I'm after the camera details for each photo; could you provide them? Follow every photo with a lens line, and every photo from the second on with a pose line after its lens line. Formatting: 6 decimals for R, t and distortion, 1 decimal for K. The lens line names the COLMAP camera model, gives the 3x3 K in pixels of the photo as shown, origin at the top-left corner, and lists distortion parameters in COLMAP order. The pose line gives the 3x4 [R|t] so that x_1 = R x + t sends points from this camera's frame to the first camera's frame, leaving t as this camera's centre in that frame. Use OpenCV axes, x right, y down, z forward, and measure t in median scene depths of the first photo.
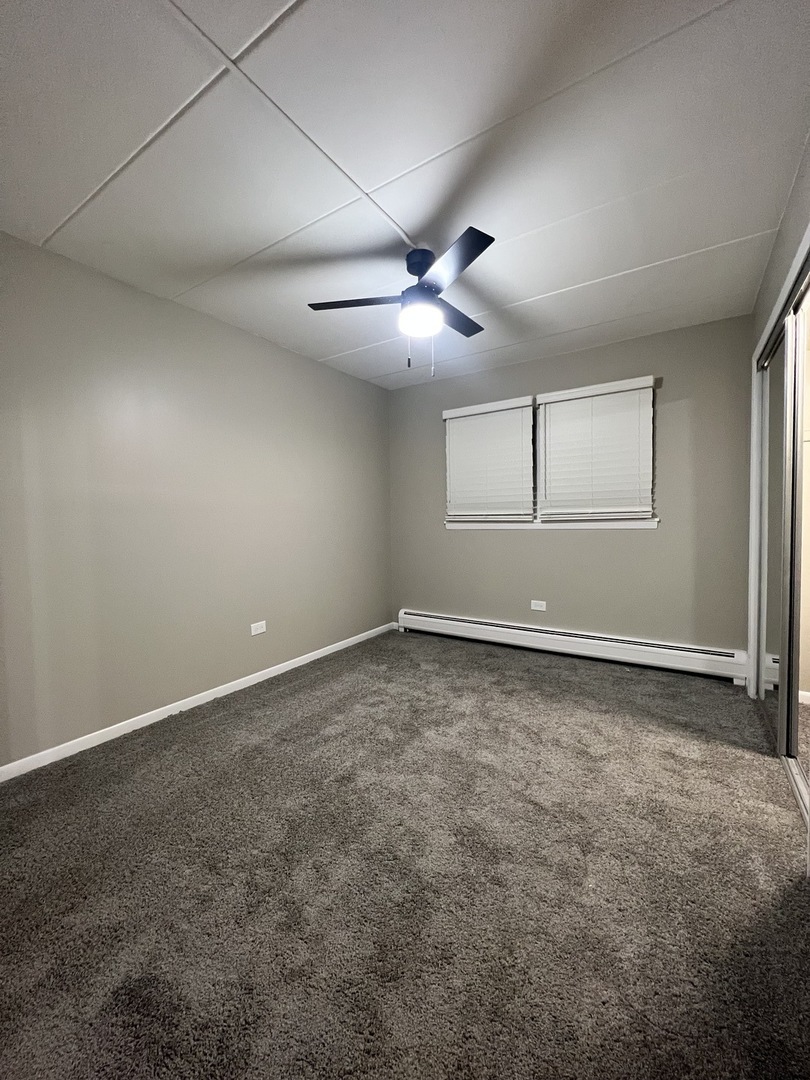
lens RADIAL K [[435.8, 0, 407.5], [0, 435.8, 539.8], [0, 0, 1]] dist [0.001895, 0.001312]
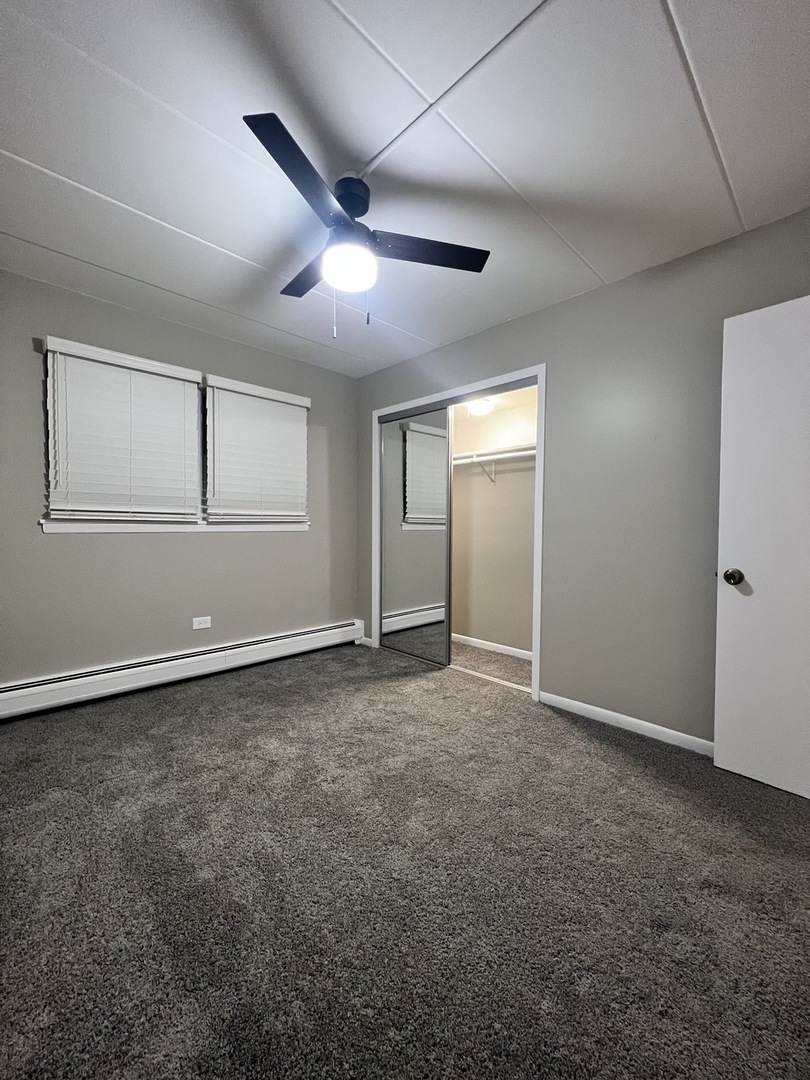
lens RADIAL K [[435.8, 0, 407.6], [0, 435.8, 539.8], [0, 0, 1]] dist [0.001895, 0.001312]
pose [[0.212868, -0.018972, 0.976897, -0.530507], [0.031758, 0.999418, 0.012489, -0.009304], [-0.976565, 0.028366, 0.213346, 0.520894]]
